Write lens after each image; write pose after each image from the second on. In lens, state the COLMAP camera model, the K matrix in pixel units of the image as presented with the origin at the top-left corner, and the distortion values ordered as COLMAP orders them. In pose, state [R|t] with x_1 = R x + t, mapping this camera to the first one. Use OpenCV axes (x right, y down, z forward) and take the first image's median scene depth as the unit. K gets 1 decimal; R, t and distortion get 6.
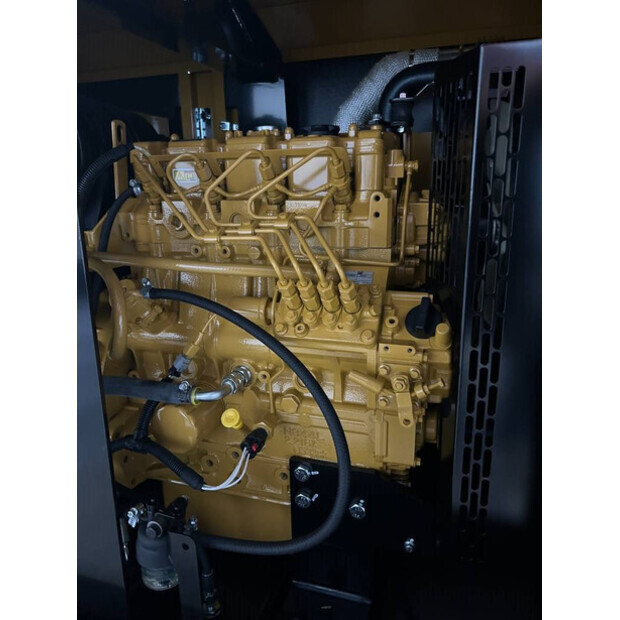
lens RADIAL K [[459.2, 0, 310.0], [0, 459.2, 310.0], [0, 0, 1]] dist [0.104085, -0.125254]
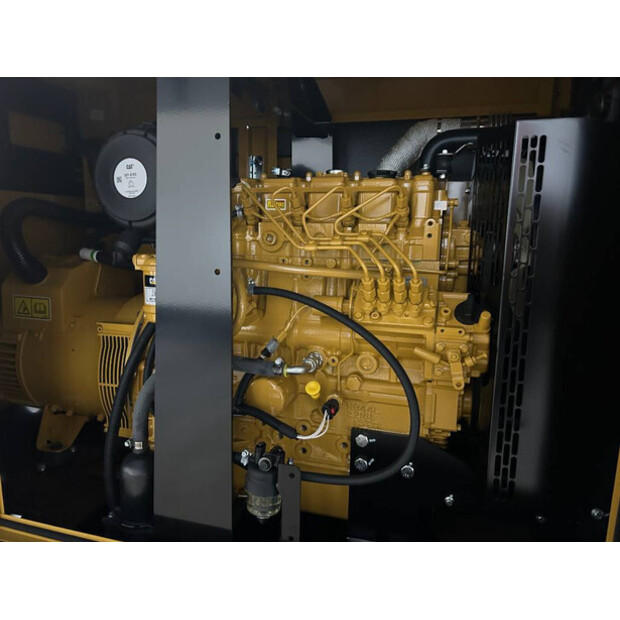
lens RADIAL K [[459.2, 0, 310.0], [0, 459.2, 310.0], [0, 0, 1]] dist [0.104085, -0.125254]
pose [[0.998782, 0.033610, 0.036112, -0.238410], [-0.029795, 0.994395, -0.101443, 0.151323], [-0.039319, 0.100244, 0.994186, -0.292336]]
